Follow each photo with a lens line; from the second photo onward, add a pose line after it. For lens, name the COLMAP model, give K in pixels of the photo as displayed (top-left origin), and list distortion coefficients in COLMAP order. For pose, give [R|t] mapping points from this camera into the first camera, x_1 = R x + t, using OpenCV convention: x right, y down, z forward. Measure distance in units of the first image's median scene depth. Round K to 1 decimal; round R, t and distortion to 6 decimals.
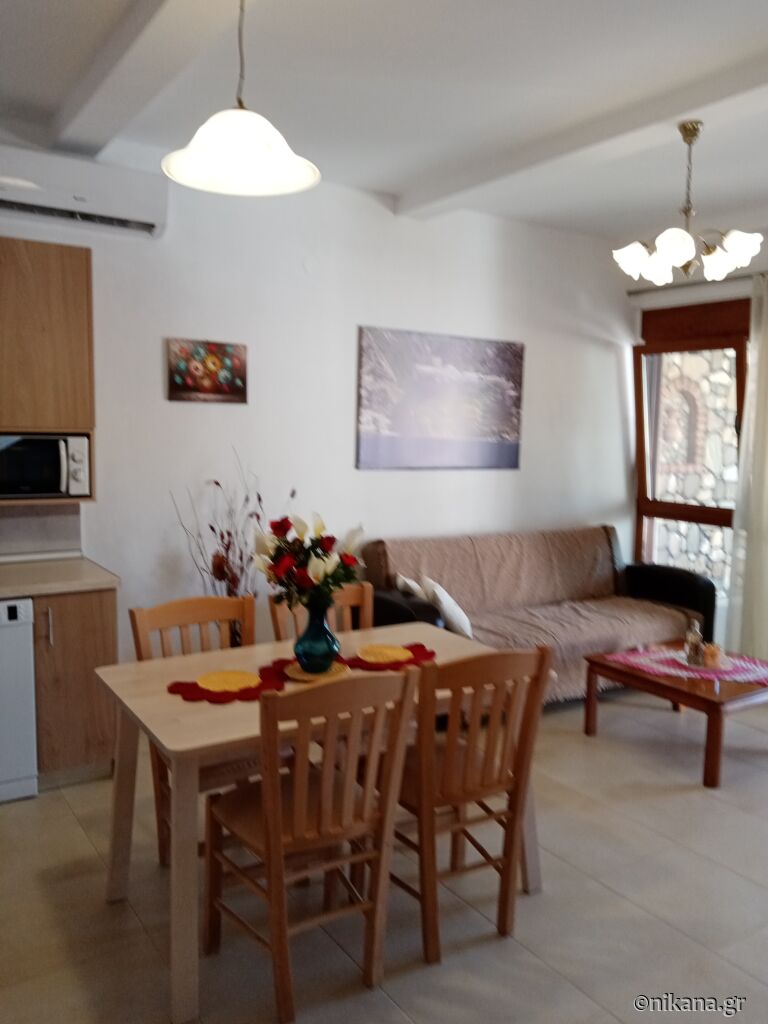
lens RADIAL K [[808.7, 0, 384.0], [0, 808.7, 512.0], [0, 0, 1]] dist [-0.027012, -0.004159]
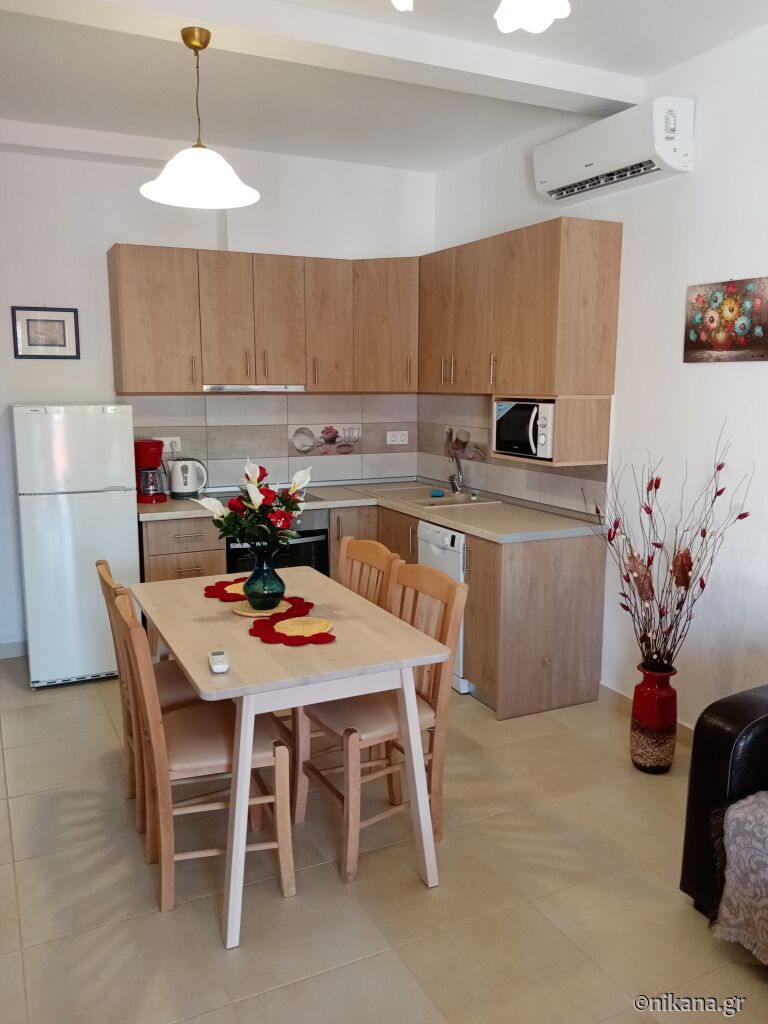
lens RADIAL K [[808.7, 0, 384.0], [0, 808.7, 512.0], [0, 0, 1]] dist [-0.027012, -0.004159]
pose [[-0.147176, 0.135078, -0.979843, 0.609894], [-0.105924, 0.982782, 0.151394, -0.077390], [0.983422, 0.126070, -0.130334, 0.808851]]
